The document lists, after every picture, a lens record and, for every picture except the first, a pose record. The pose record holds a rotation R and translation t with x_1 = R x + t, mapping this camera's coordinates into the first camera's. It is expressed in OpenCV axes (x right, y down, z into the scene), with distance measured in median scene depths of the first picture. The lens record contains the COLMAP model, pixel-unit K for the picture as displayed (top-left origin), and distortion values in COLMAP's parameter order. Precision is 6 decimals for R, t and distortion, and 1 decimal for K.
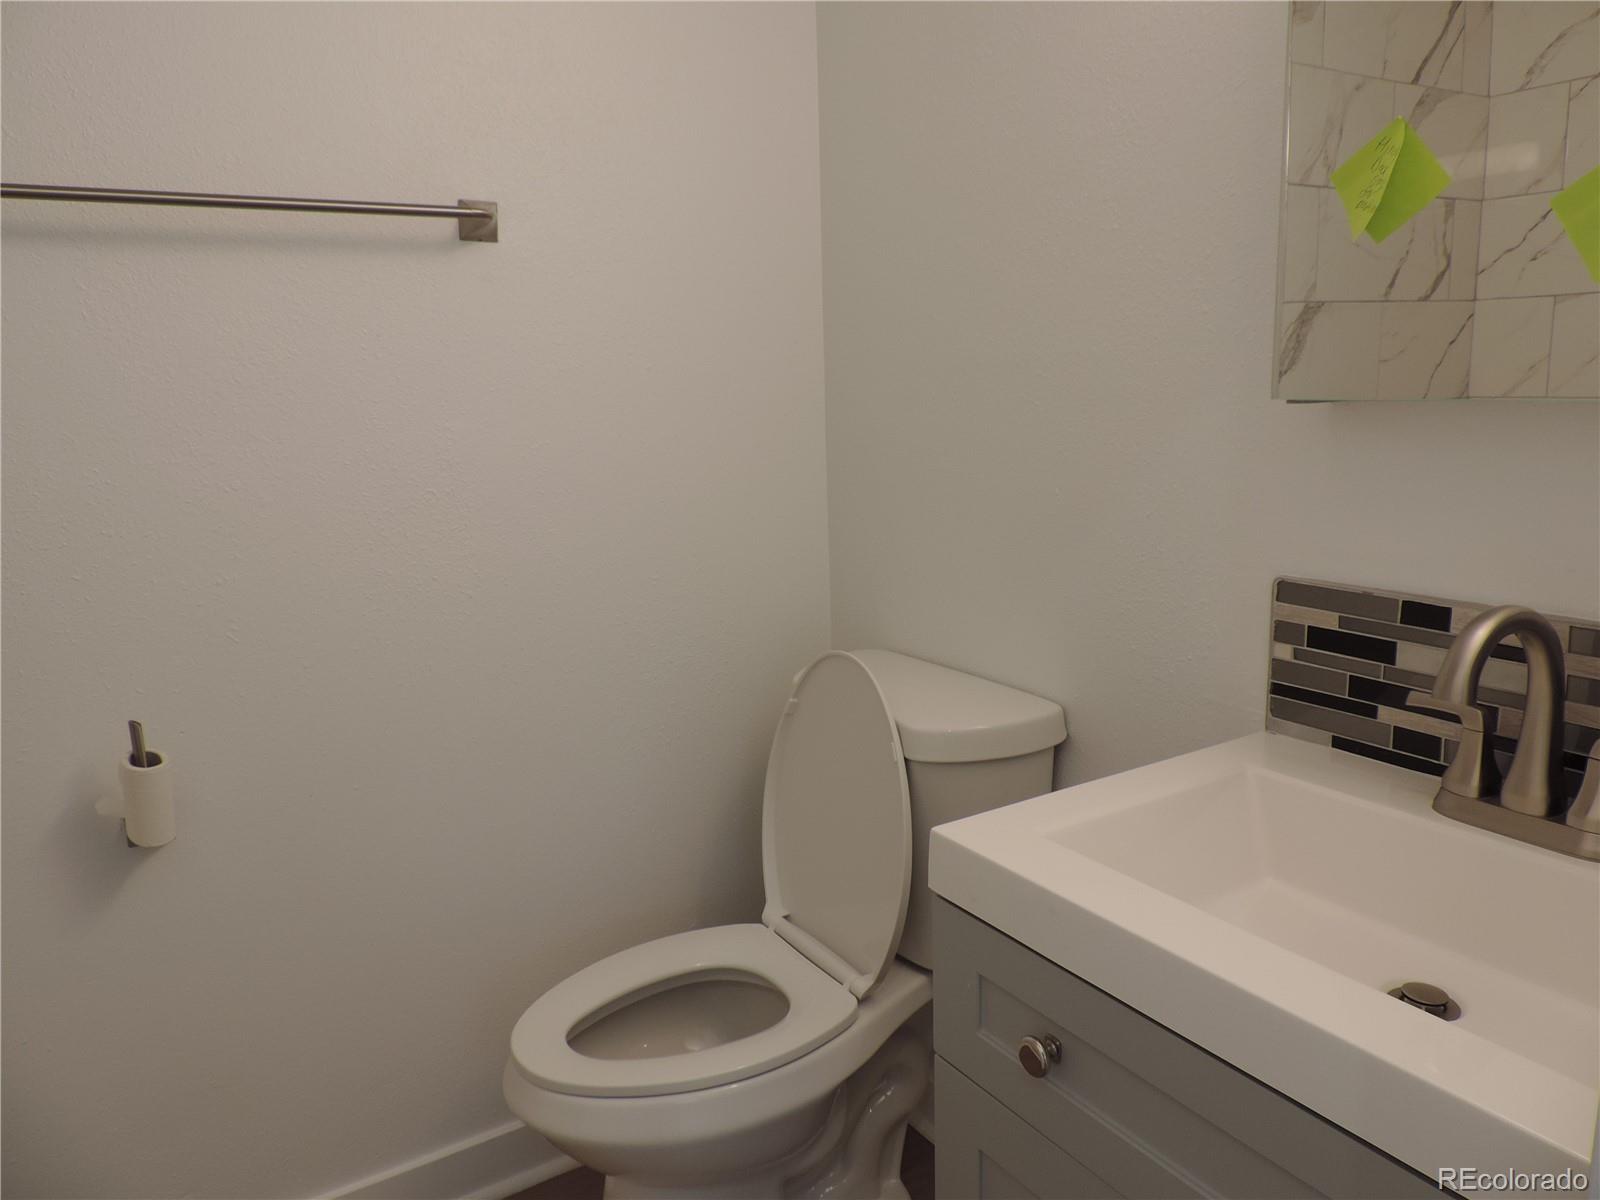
lens RADIAL K [[1137.5, 0, 803.1], [0, 1137.5, 603.4], [0, 0, 1]] dist [-0.018396, 0.000209]
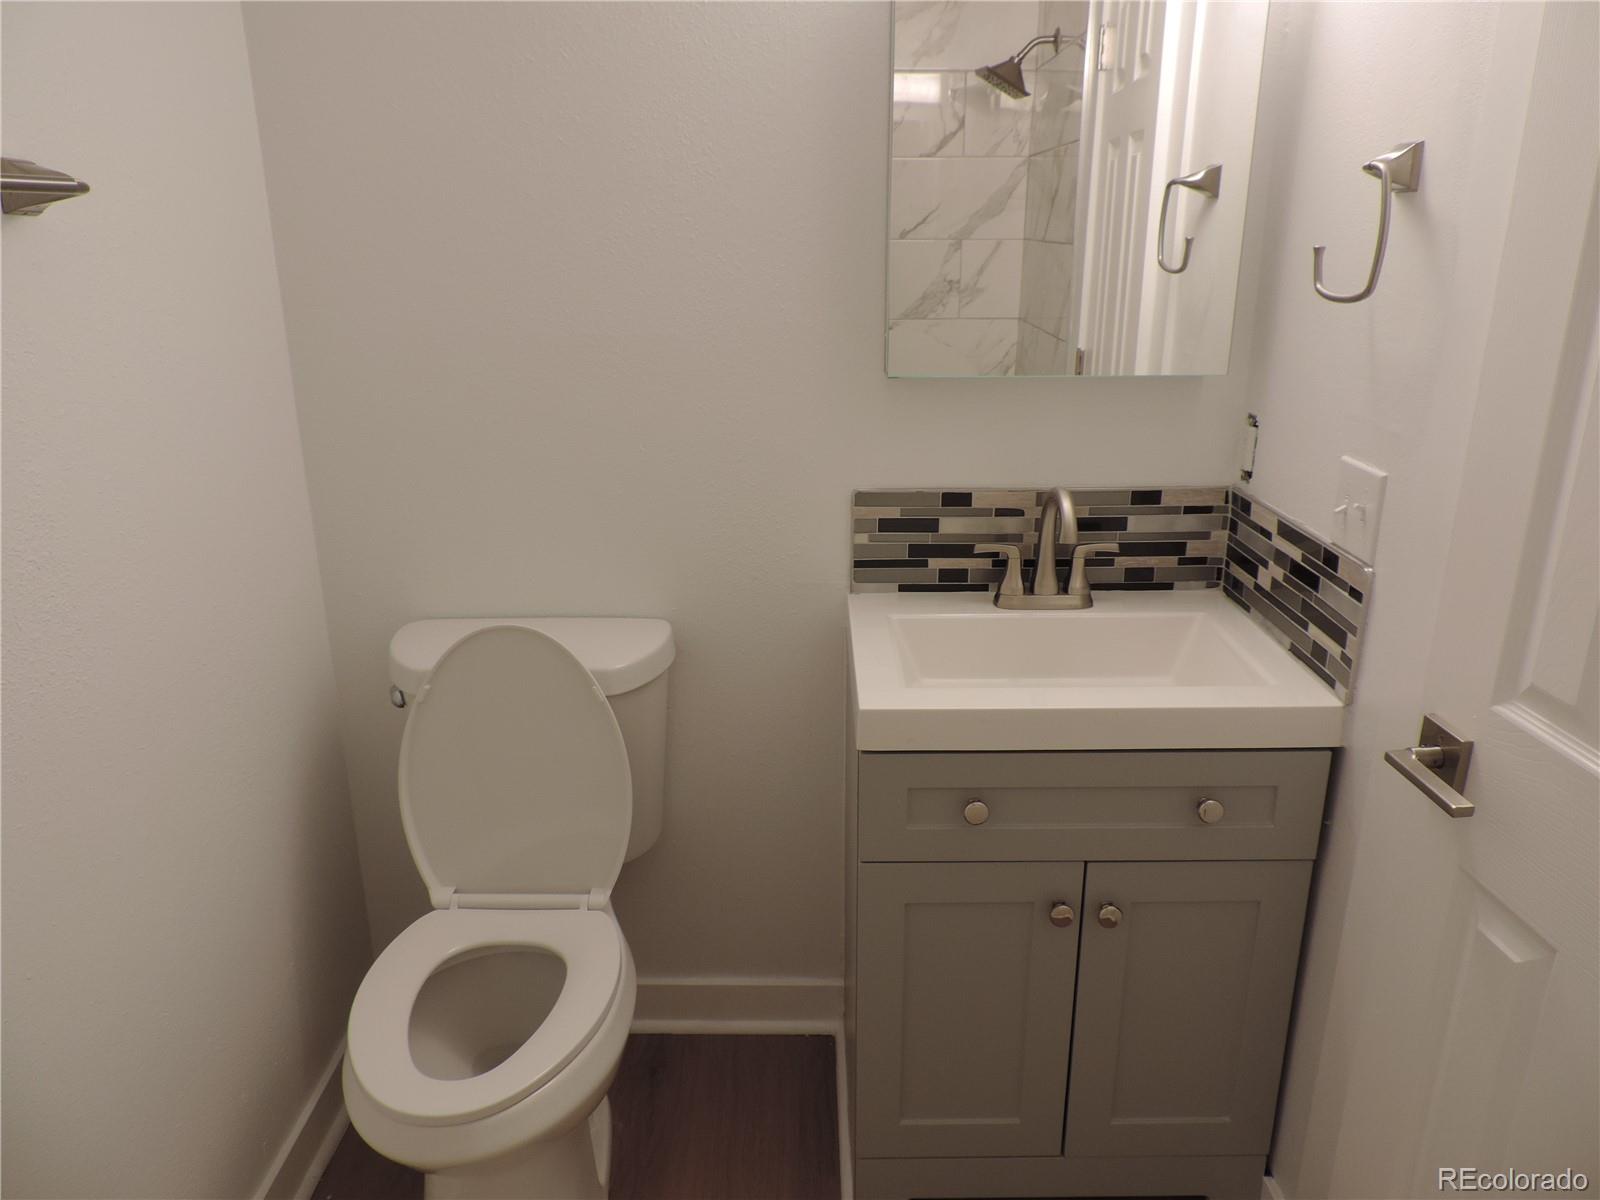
lens RADIAL K [[1137.5, 0, 803.1], [0, 1137.5, 603.4], [0, 0, 1]] dist [-0.018396, 0.000209]
pose [[0.537705, -0.243142, 0.807313, -0.887138], [0.156270, 0.969666, 0.187956, -0.175918], [-0.828524, 0.025094, 0.559390, 0.229035]]
